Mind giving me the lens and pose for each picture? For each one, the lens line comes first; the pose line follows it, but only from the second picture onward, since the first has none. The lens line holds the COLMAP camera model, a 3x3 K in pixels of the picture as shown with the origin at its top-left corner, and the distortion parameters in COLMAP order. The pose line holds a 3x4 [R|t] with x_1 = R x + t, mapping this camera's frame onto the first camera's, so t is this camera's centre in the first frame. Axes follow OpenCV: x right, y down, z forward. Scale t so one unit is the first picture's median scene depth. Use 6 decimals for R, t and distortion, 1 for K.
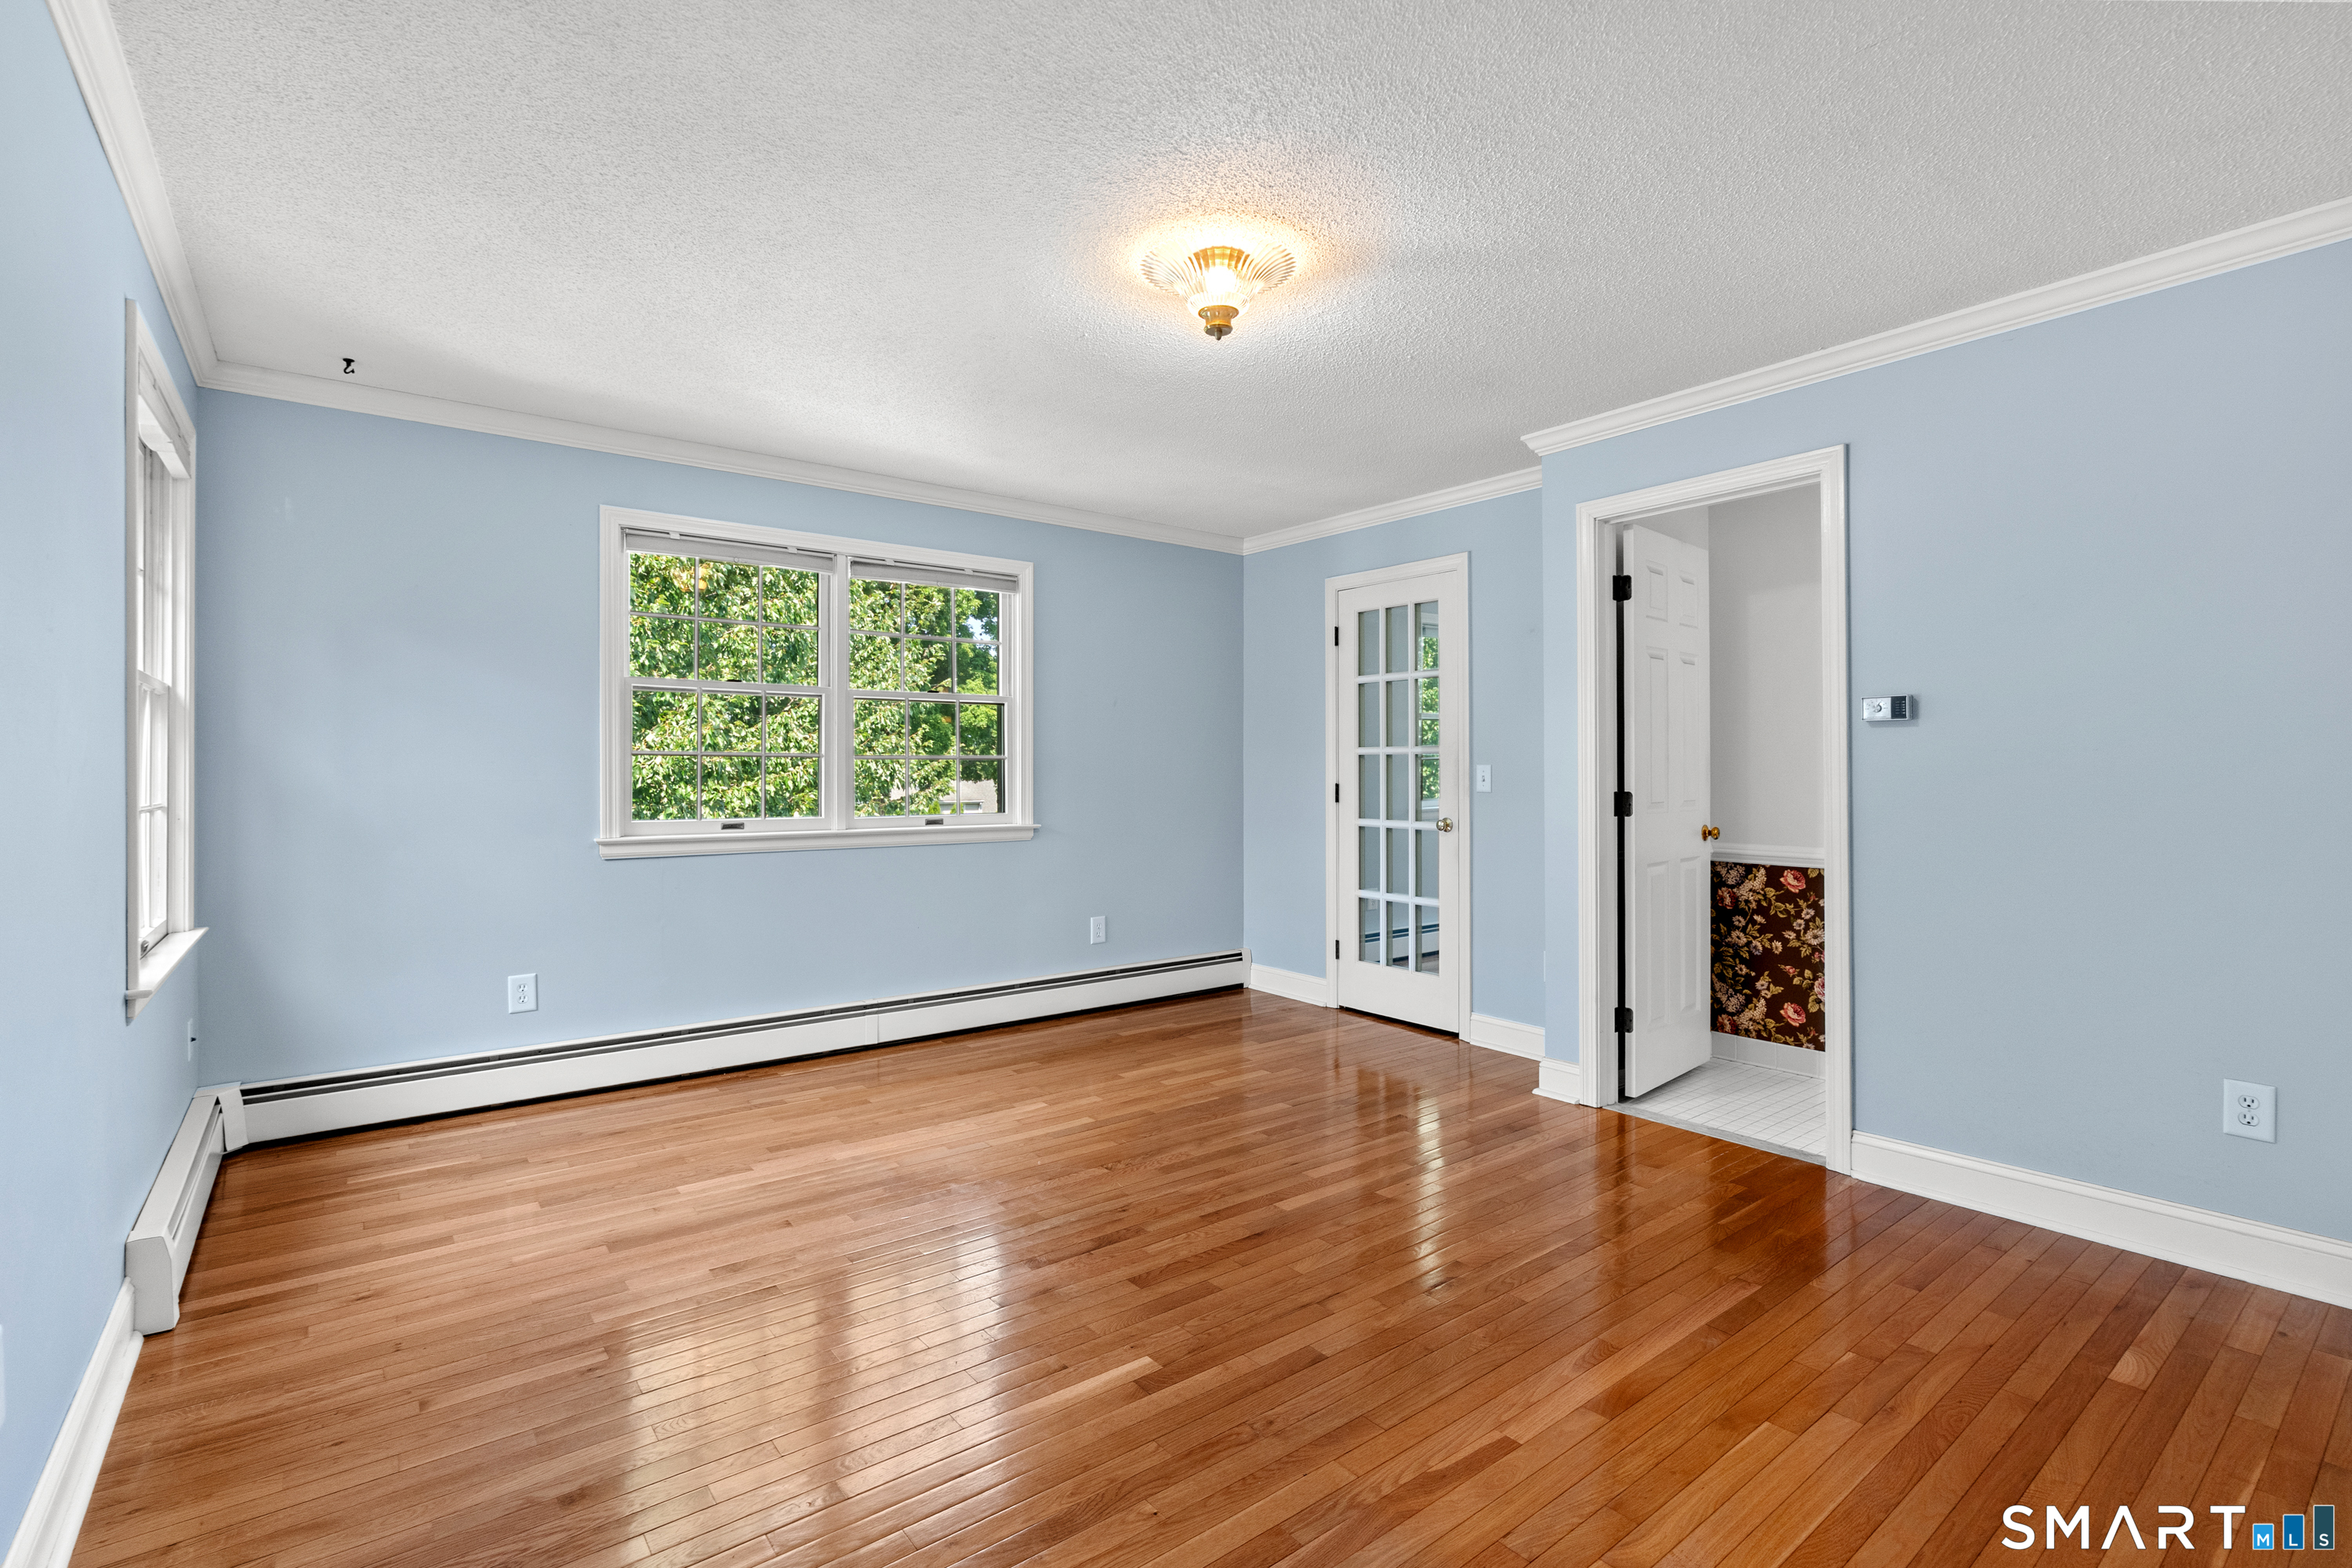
lens RADIAL K [[1068.3, 0, 1156.8], [0, 1068.3, 784.1], [0, 0, 1]] dist [-0.010500, 0.005362]
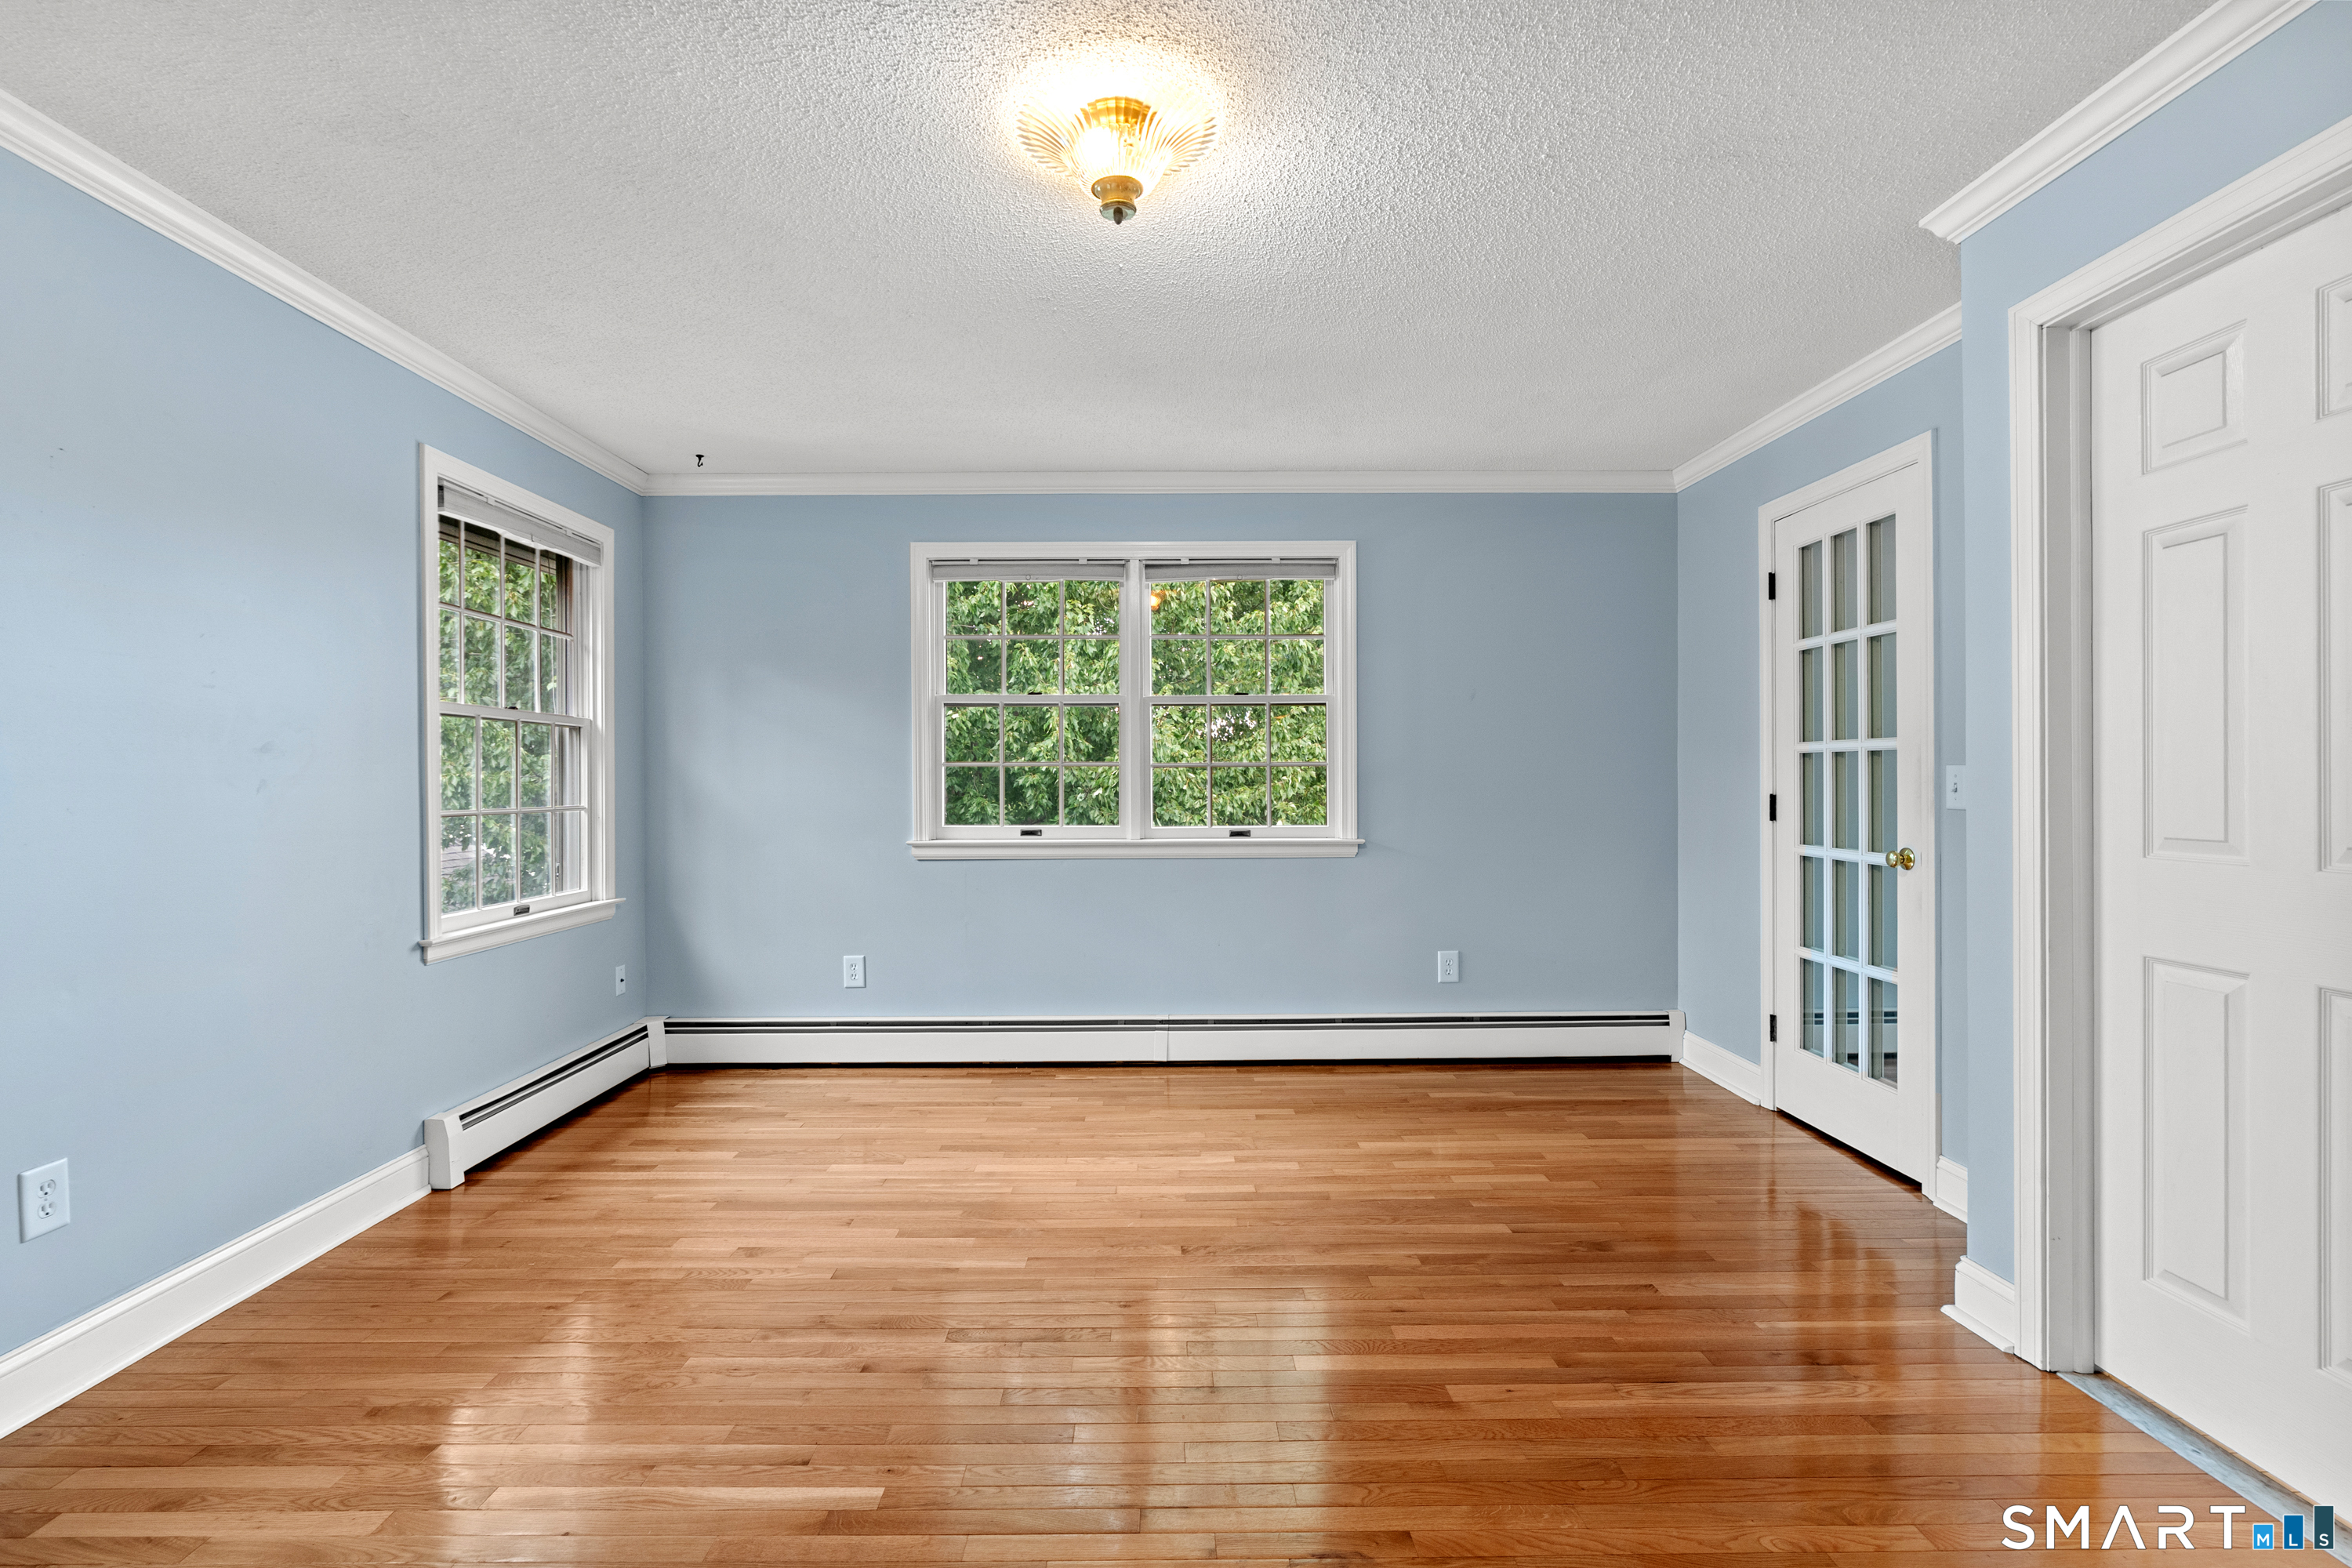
lens RADIAL K [[1065.6, 0, 1161.2], [0, 1065.6, 799.6], [0, 0, 1]] dist [-0.008580, 0.004489]
pose [[0.800016, 0.006966, -0.599938, 0.357885], [-0.002378, 0.999962, 0.008439, -0.002545], [0.599973, -0.005325, 0.800002, 0.258897]]
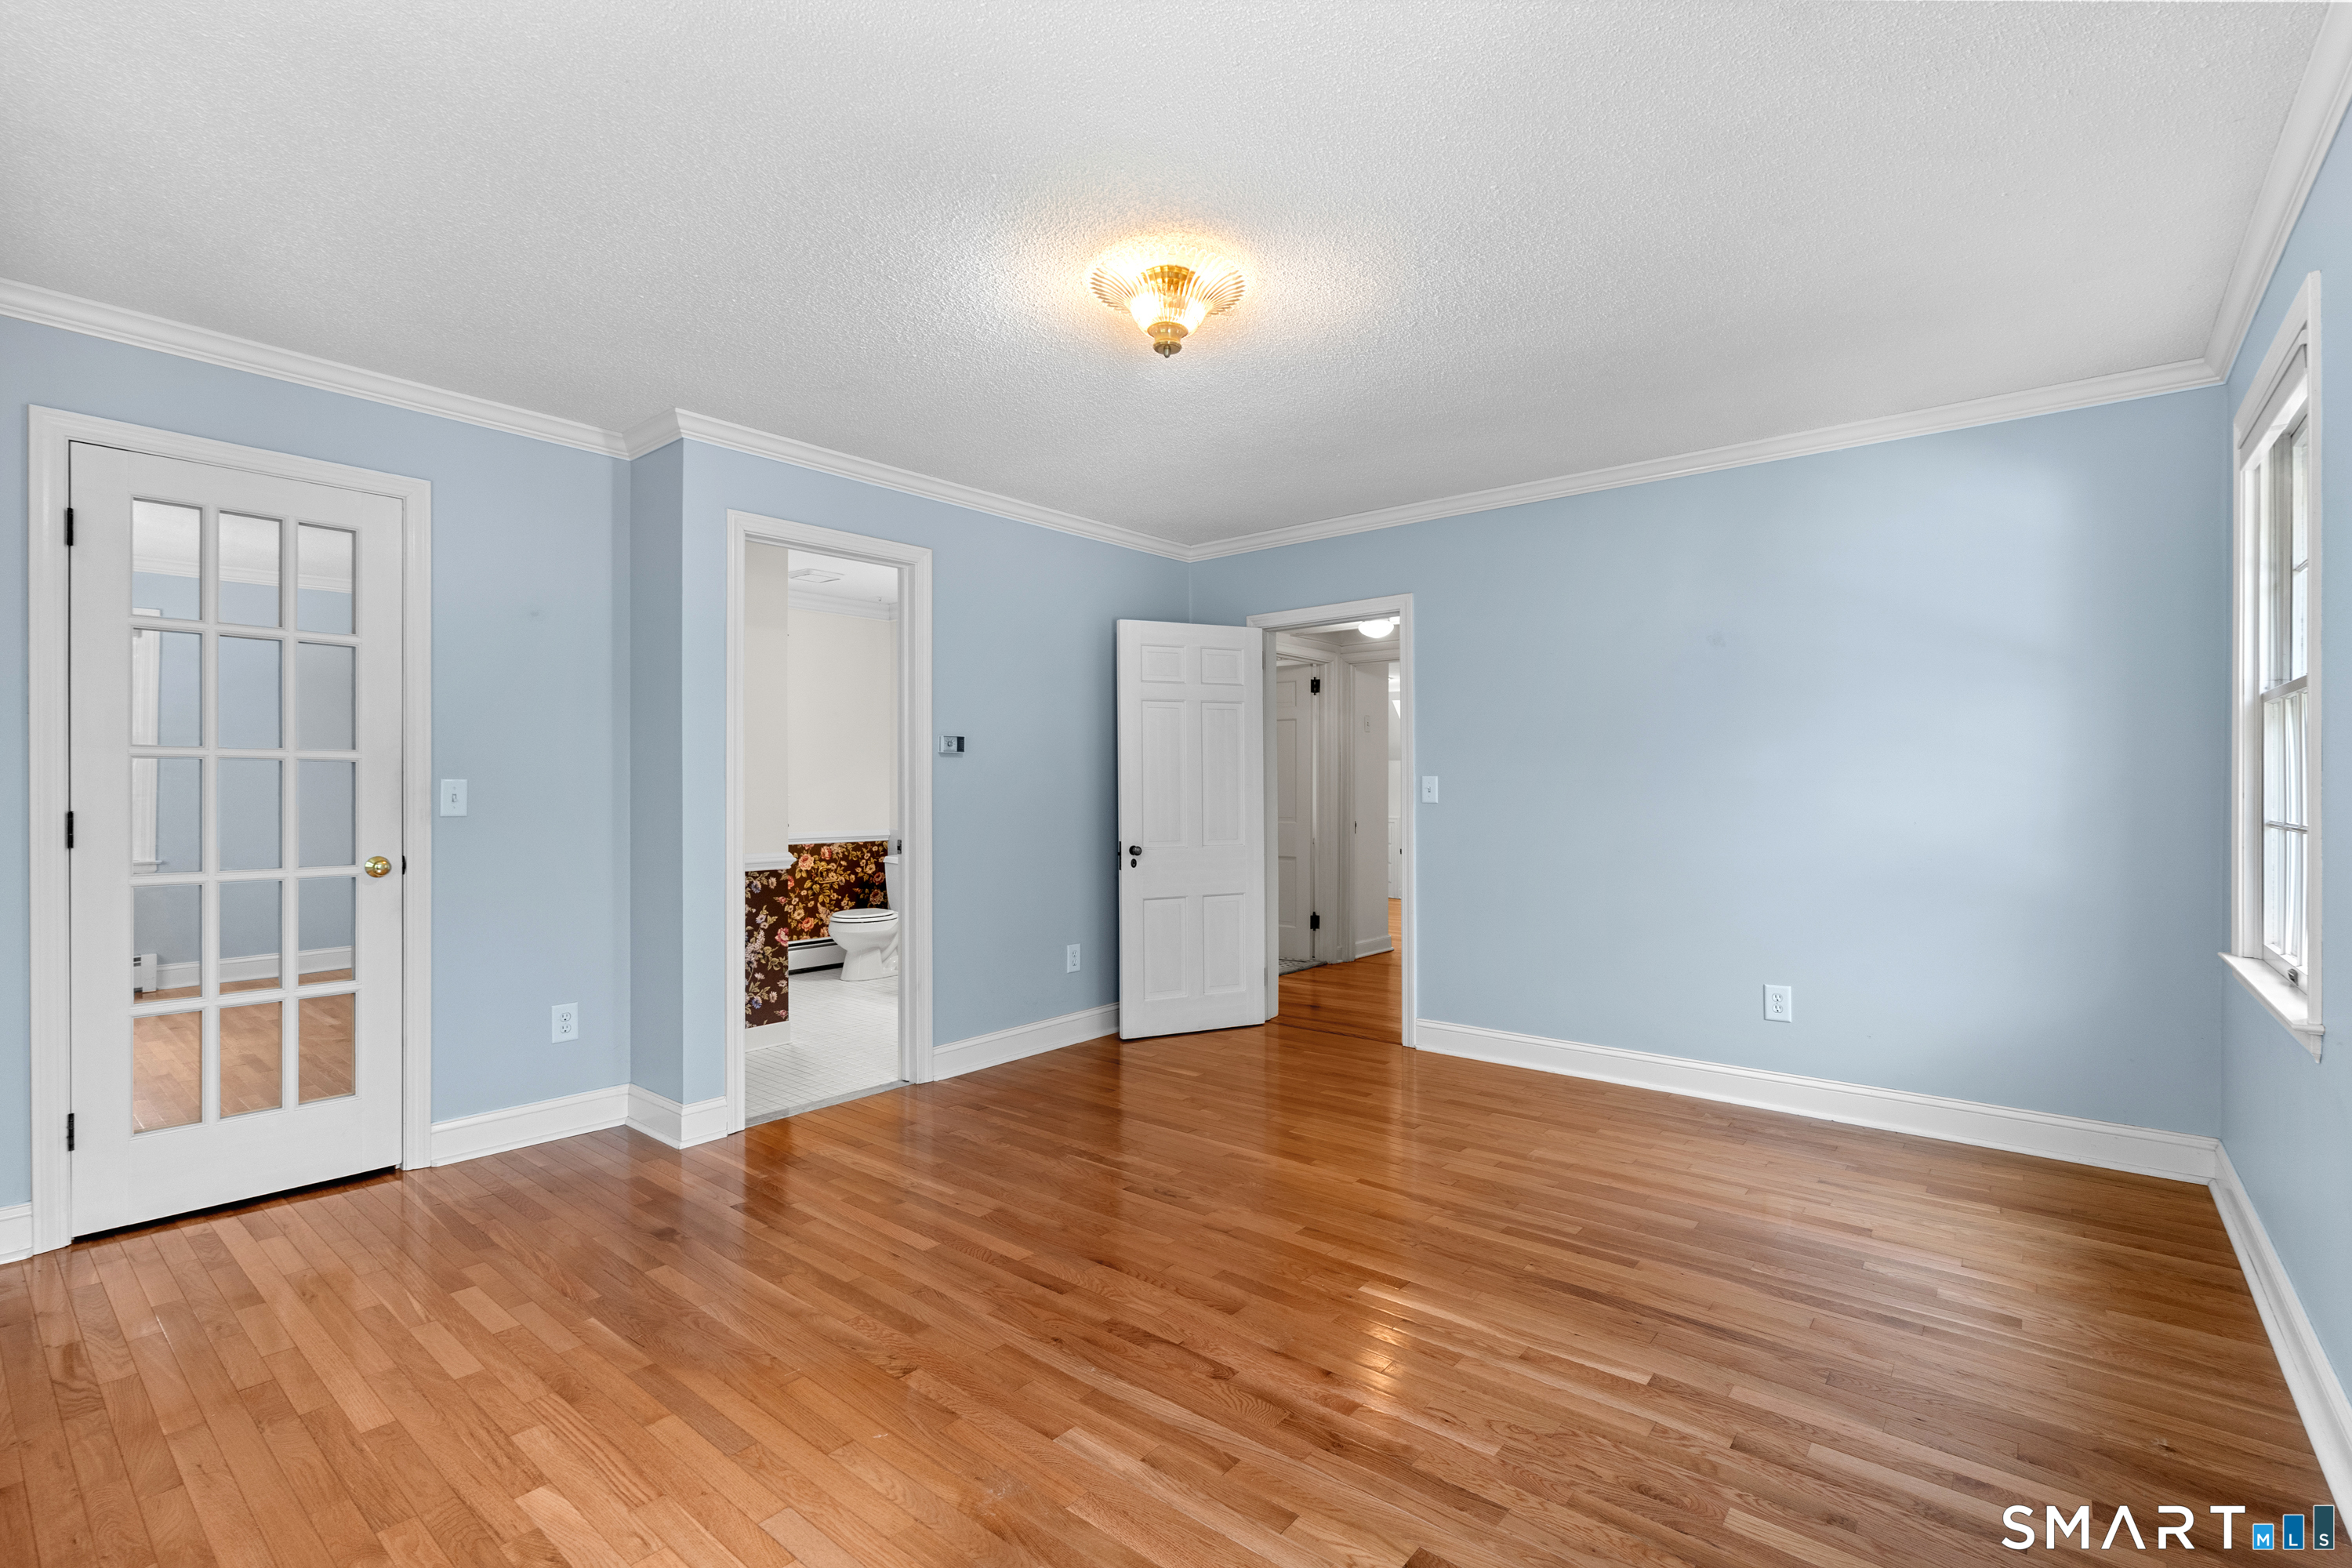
lens RADIAL K [[1068.3, 0, 1156.8], [0, 1068.3, 784.1], [0, 0, 1]] dist [-0.010500, 0.005362]
pose [[-0.218233, 0.004785, 0.975885, -0.605290], [0.010522, 0.999941, -0.002550, -0.008840], [-0.975840, 0.009712, -0.218270, 0.803271]]
